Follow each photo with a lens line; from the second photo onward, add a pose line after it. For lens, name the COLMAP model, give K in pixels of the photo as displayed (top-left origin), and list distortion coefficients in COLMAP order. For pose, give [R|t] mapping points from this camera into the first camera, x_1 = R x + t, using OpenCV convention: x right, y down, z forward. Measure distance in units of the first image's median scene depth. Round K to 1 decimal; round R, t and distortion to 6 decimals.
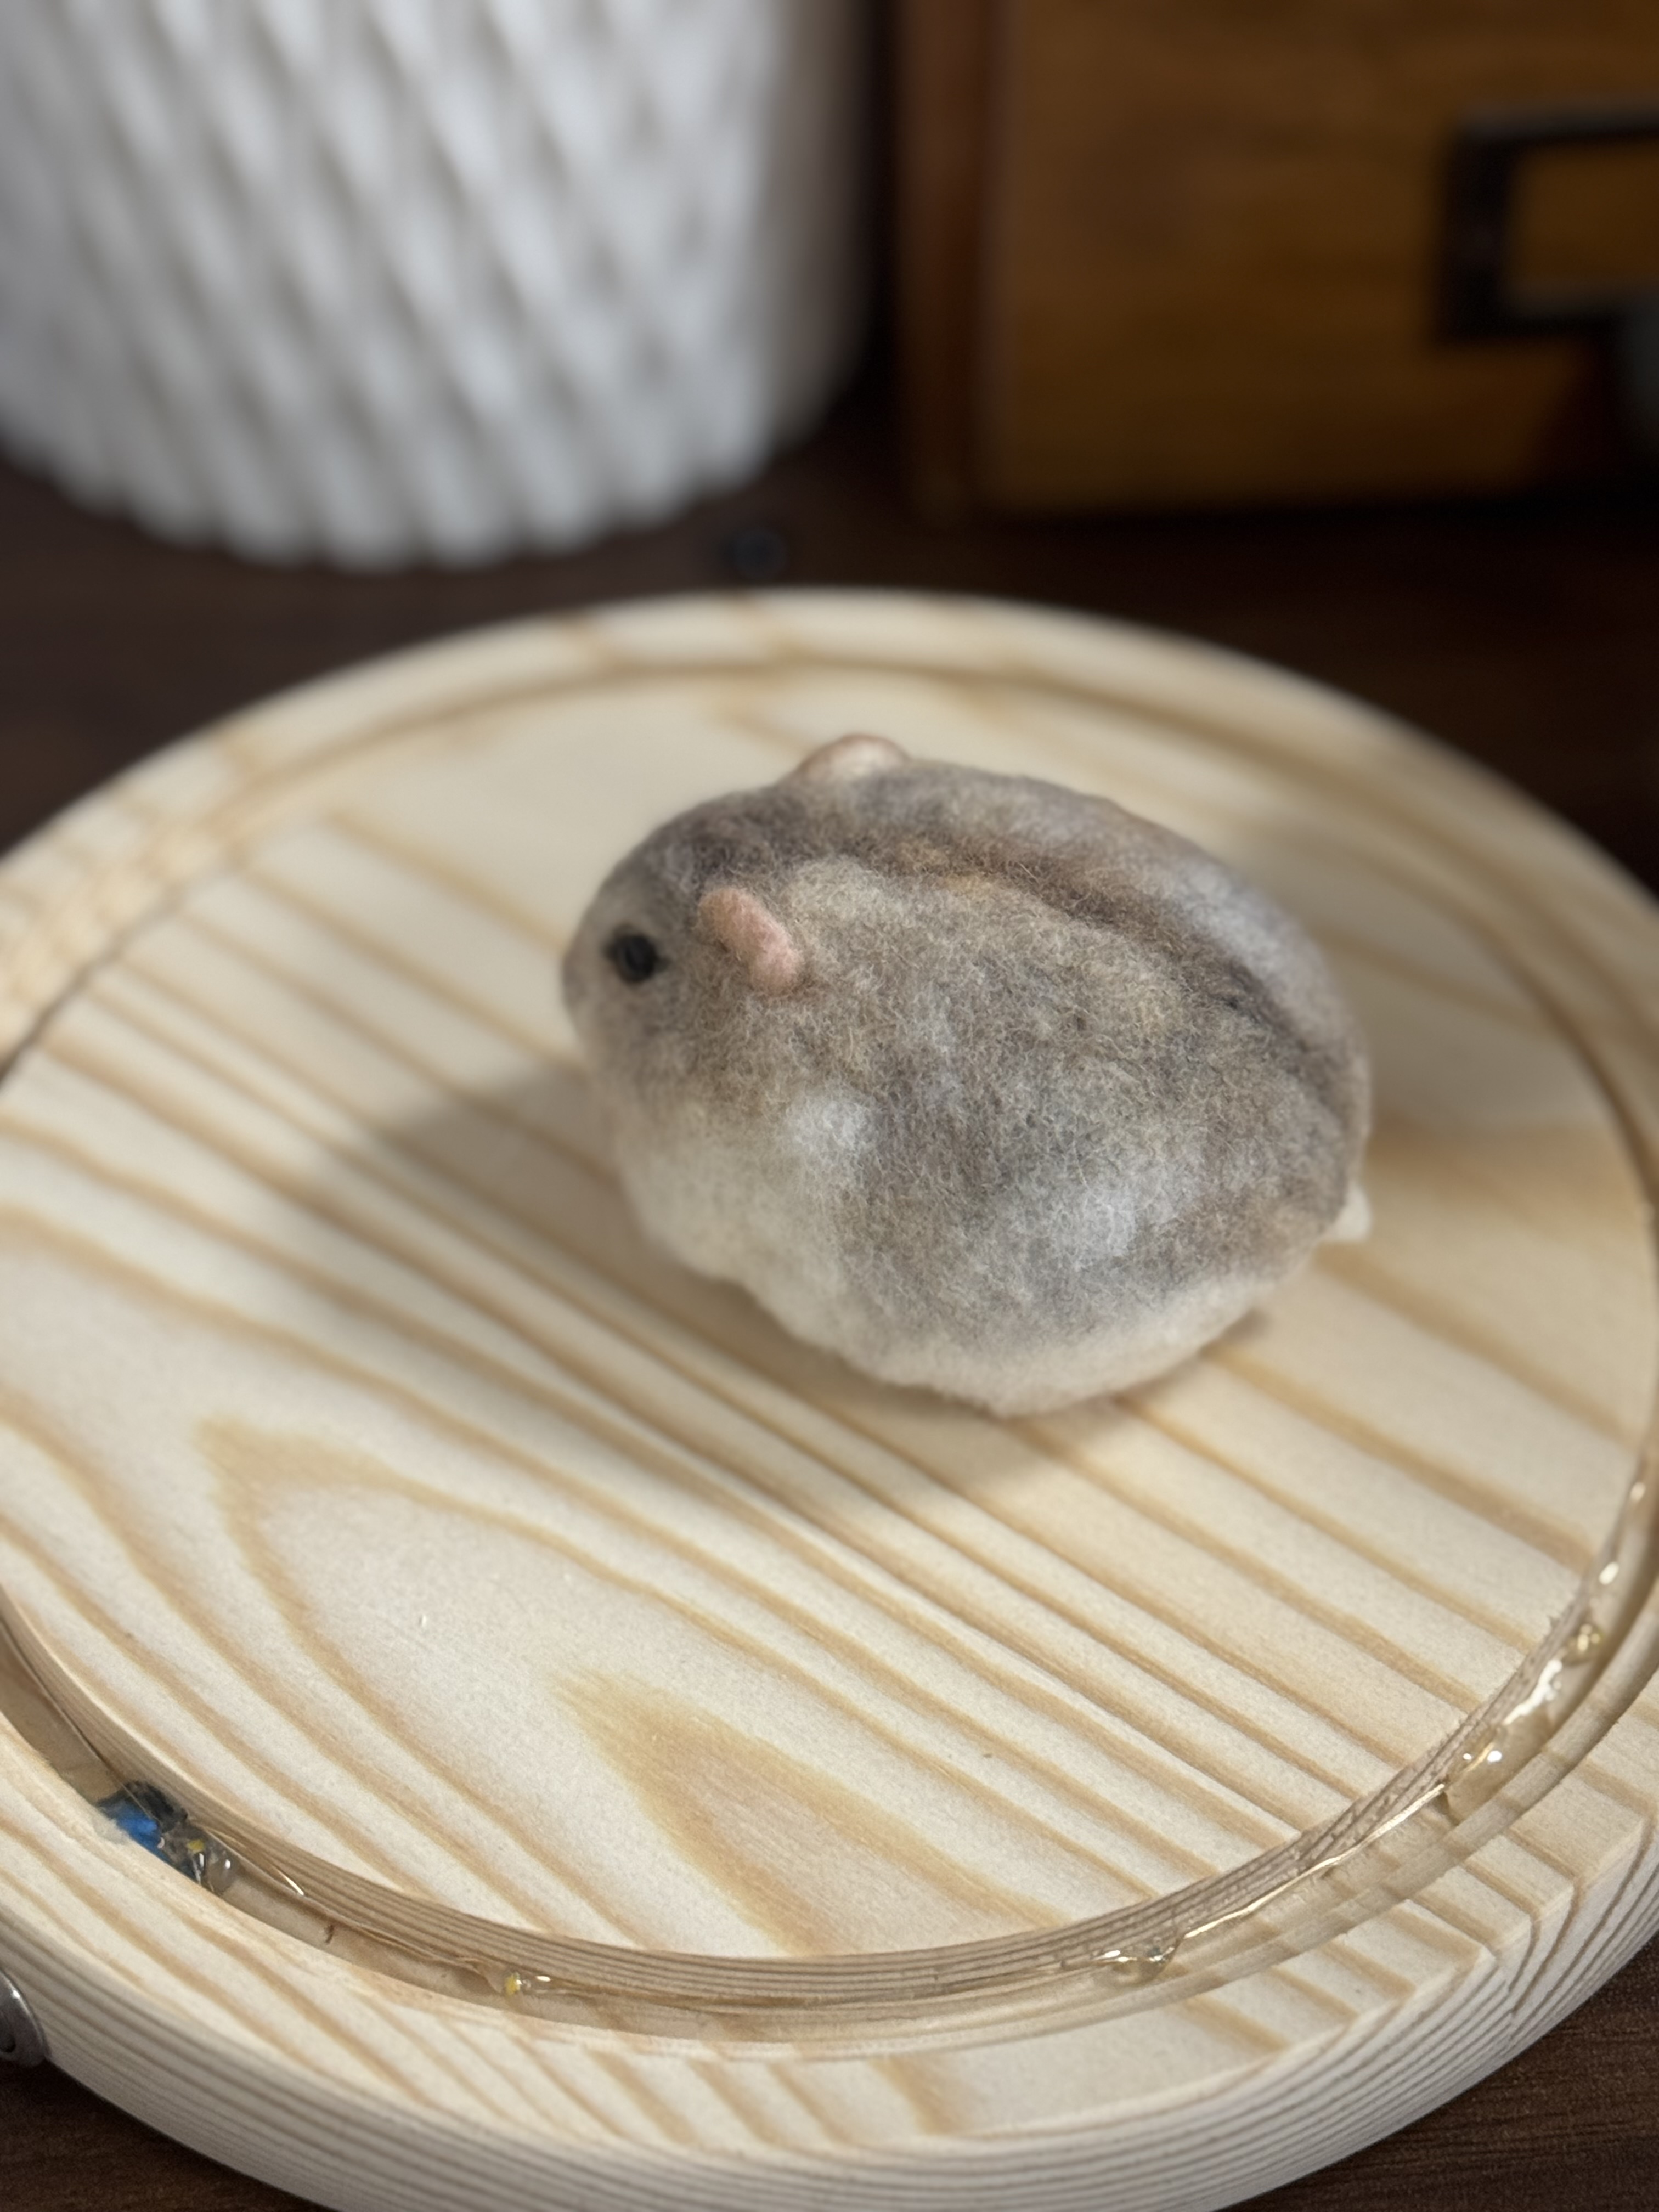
lens RADIAL K [[4172.0, 0, 828.4], [0, 4172.0, 1107.5], [0, 0, 1]] dist [0.098241, 0.000000]
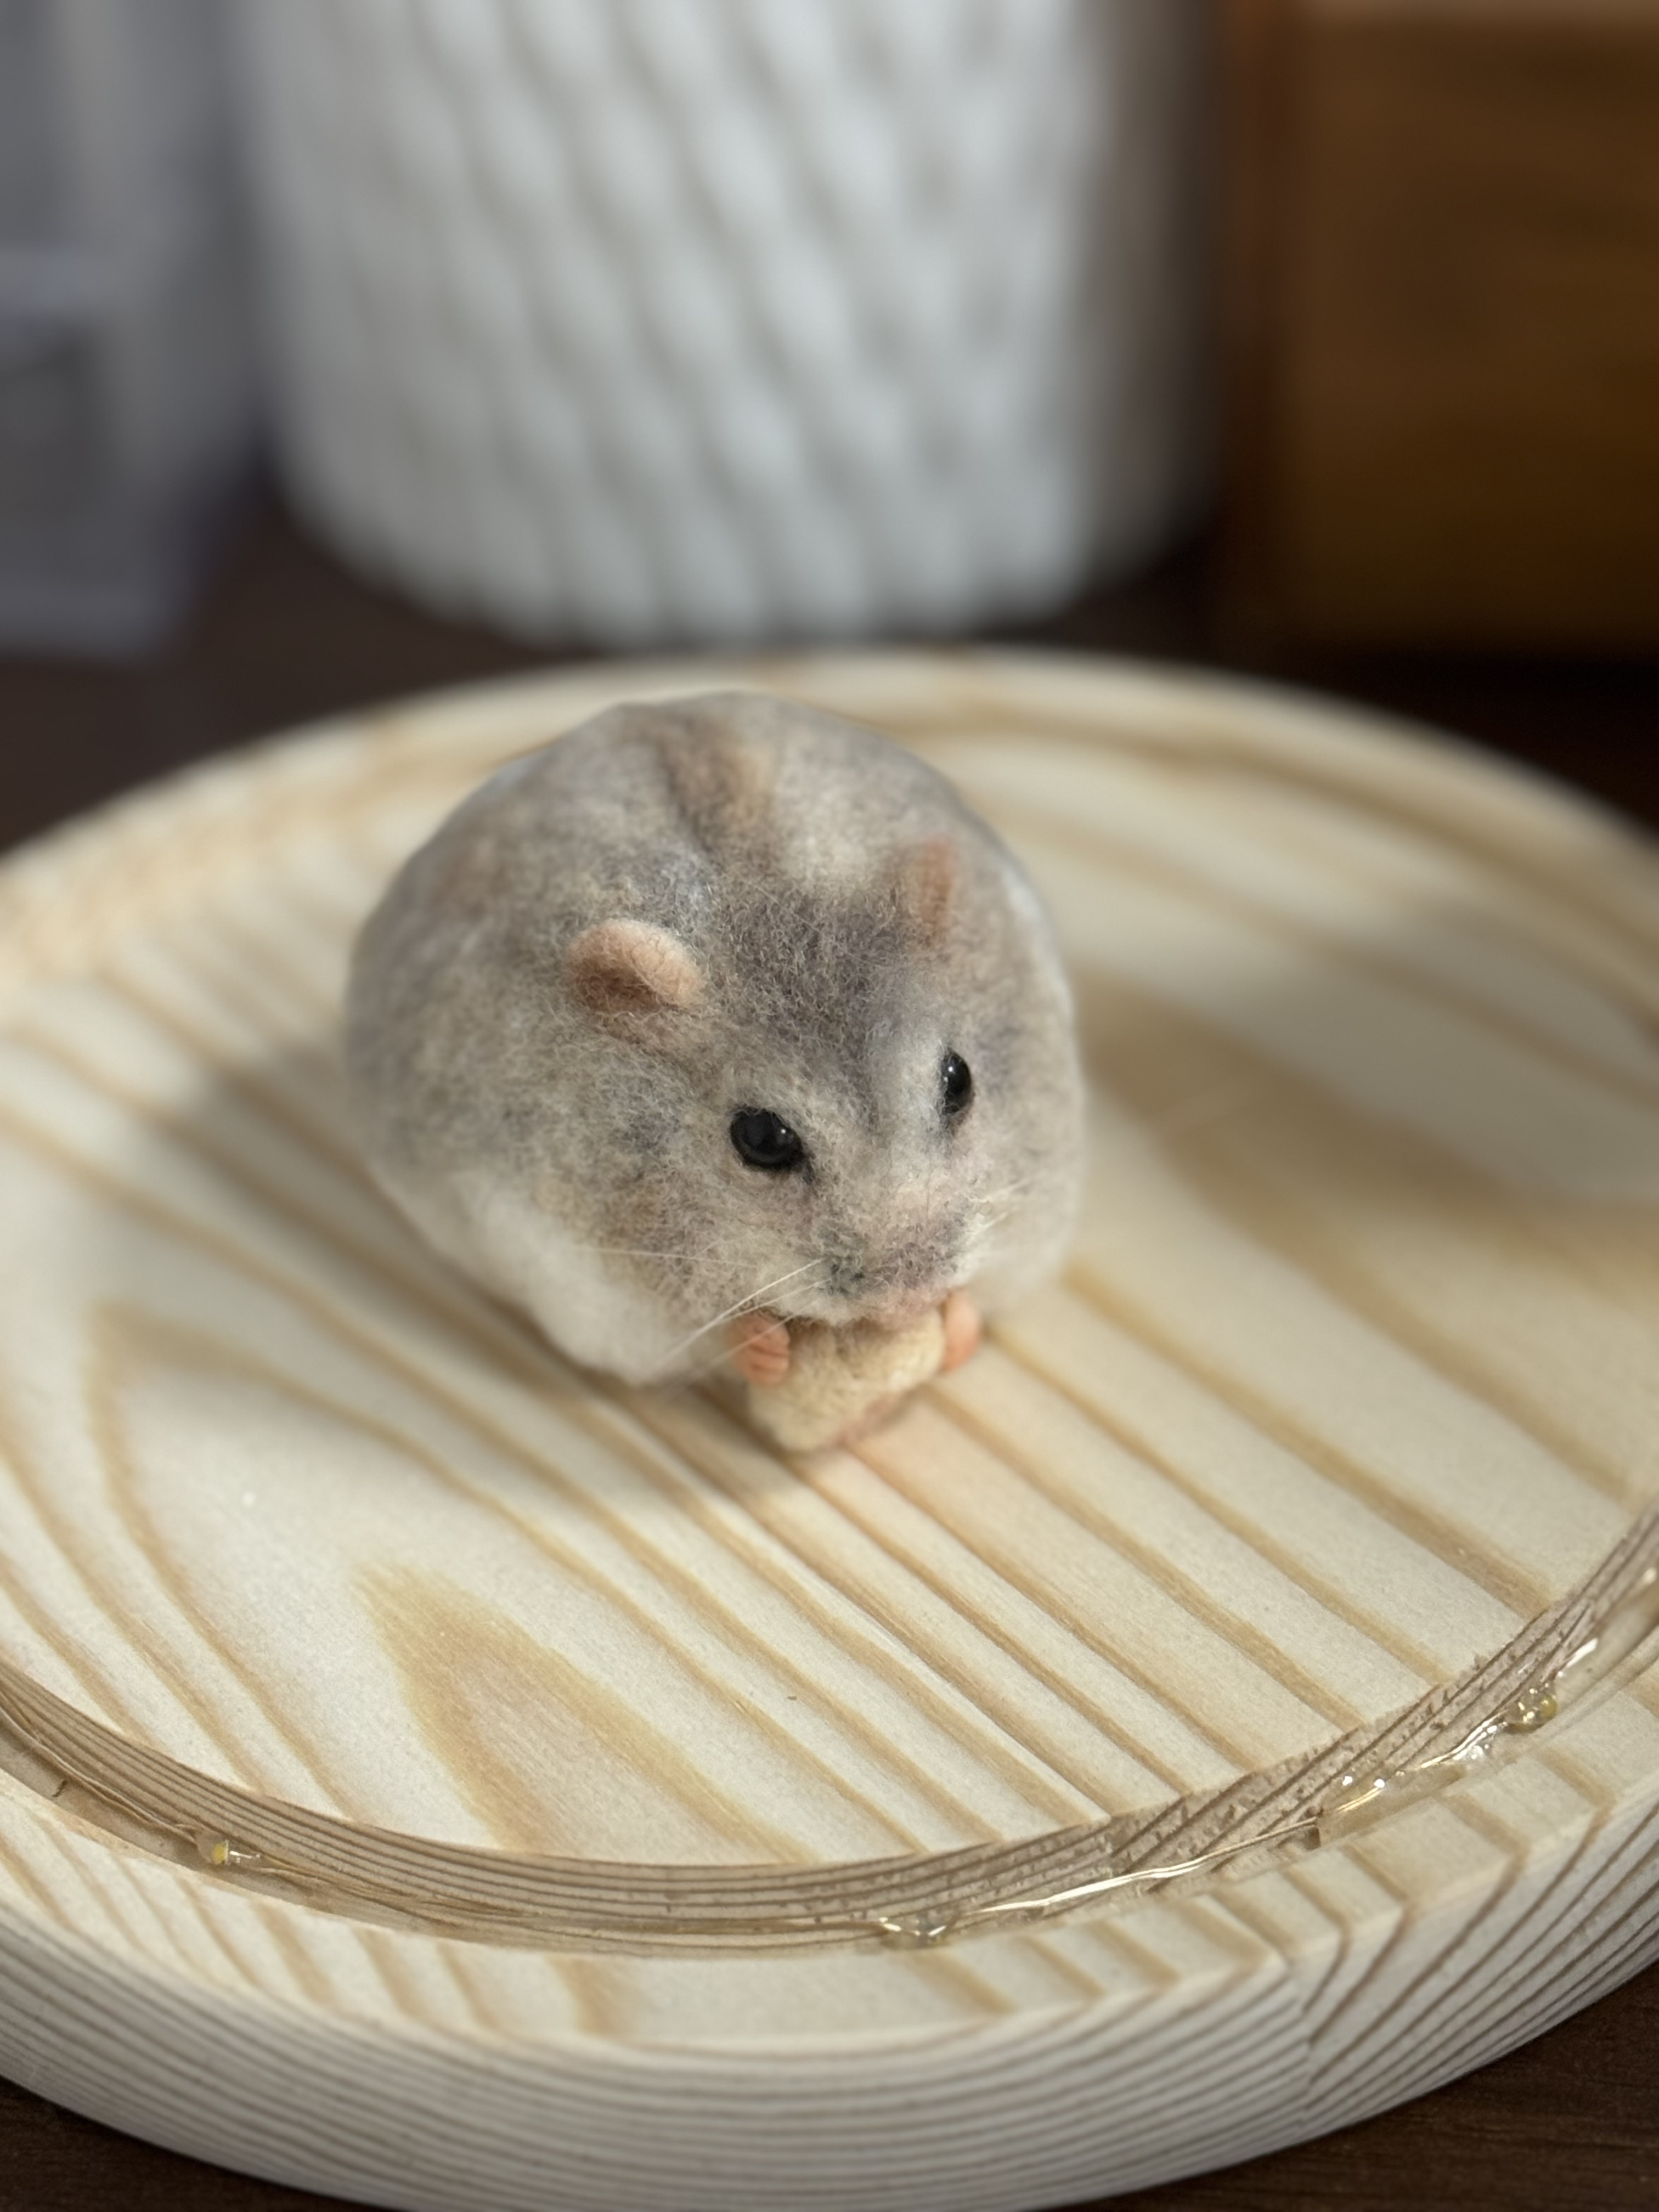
lens RADIAL K [[4596.7, 0, 831.0], [0, 4596.7, 1104.6], [0, 0, 1]] dist [0.072492, 0.000000]
pose [[0.970835, 0.102667, -0.216655, 0.249001], [-0.137209, 0.978976, -0.150927, 0.180601], [0.196605, 0.176252, 0.964511, 0.034396]]
